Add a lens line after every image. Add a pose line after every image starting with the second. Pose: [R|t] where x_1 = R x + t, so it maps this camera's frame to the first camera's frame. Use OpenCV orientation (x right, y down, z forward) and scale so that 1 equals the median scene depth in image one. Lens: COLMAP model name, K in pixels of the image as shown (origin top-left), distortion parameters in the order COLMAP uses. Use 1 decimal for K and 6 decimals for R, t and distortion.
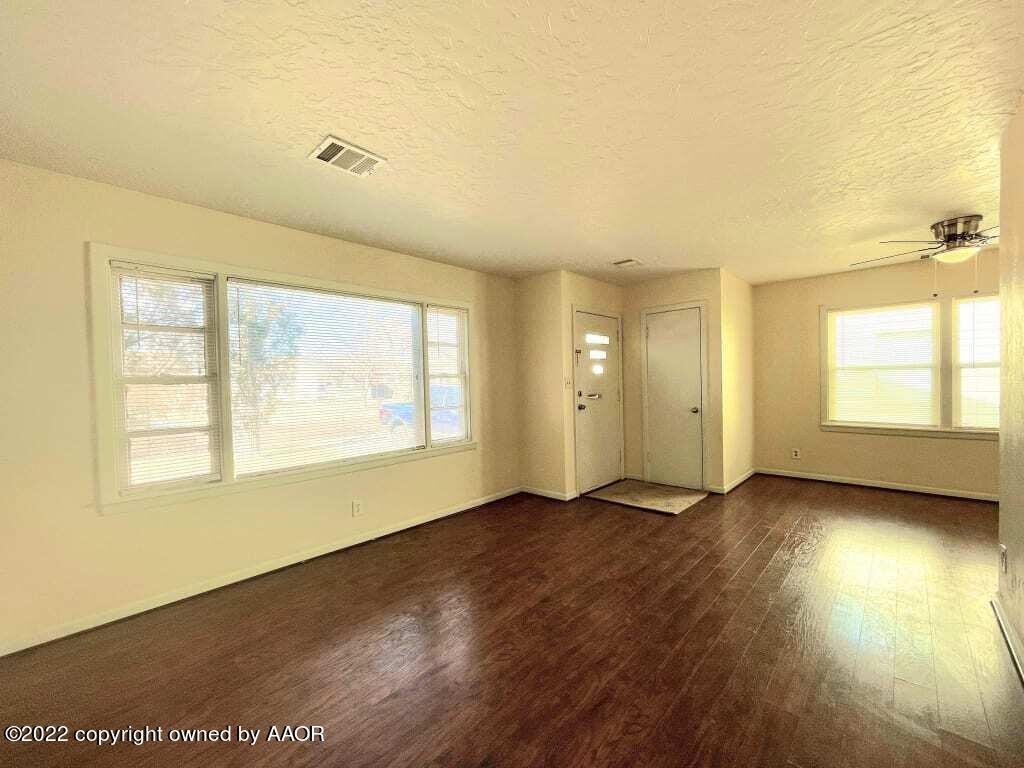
lens RADIAL K [[412.7, 0, 508.2], [0, 412.7, 383.8], [0, 0, 1]] dist [0.001185, -0.000041]
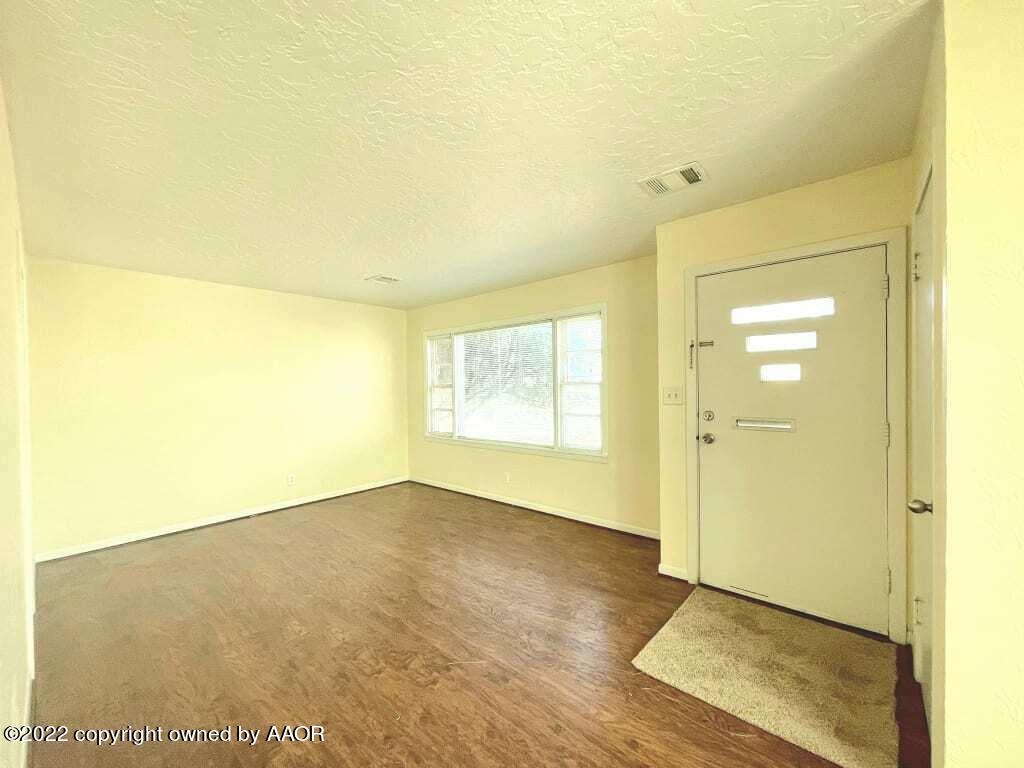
lens RADIAL K [[412.7, 0, 510.6], [0, 412.7, 388.7], [0, 0, 1]] dist [0.001185, -0.000041]
pose [[0.048953, 0.029954, -0.998352, 0.813503], [0.003350, 0.999540, 0.030154, -0.035616], [0.998795, -0.004821, 0.048830, 0.751020]]
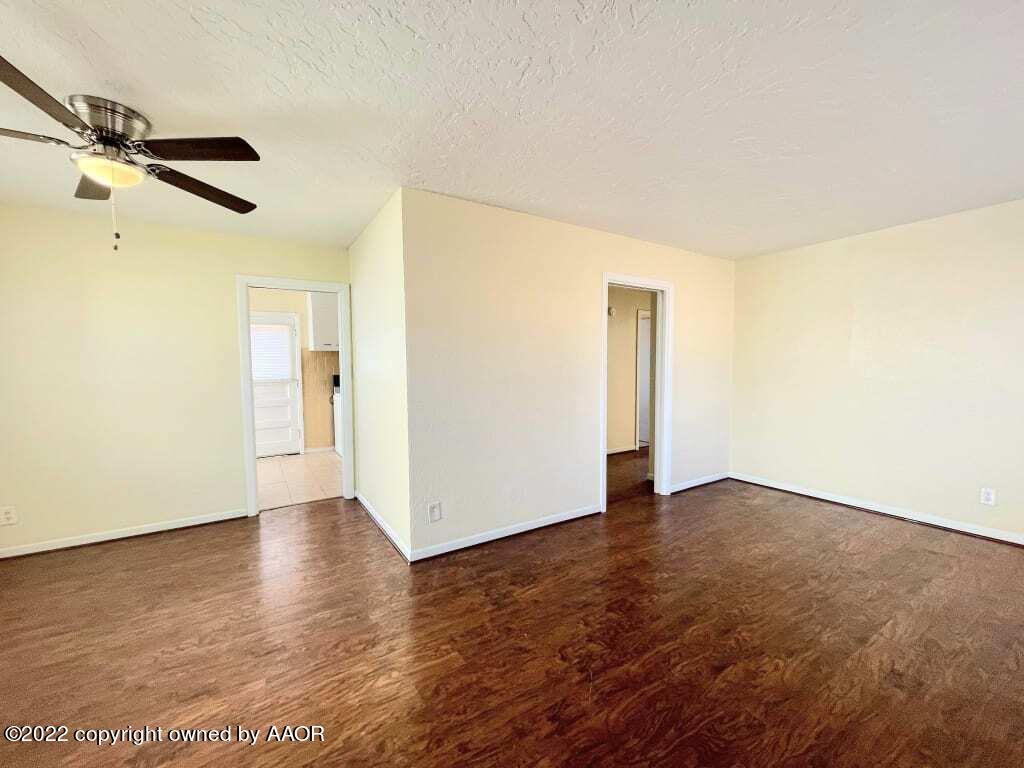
lens RADIAL K [[412.7, 0, 512.0], [0, 412.7, 385.9], [0, 0, 1]] dist [0.001185, -0.000041]
pose [[-0.971652, 0.019082, 0.235644, 0.322417], [0.034189, 0.997601, 0.060189, -0.027506], [-0.233931, 0.066539, -0.969974, 1.110658]]
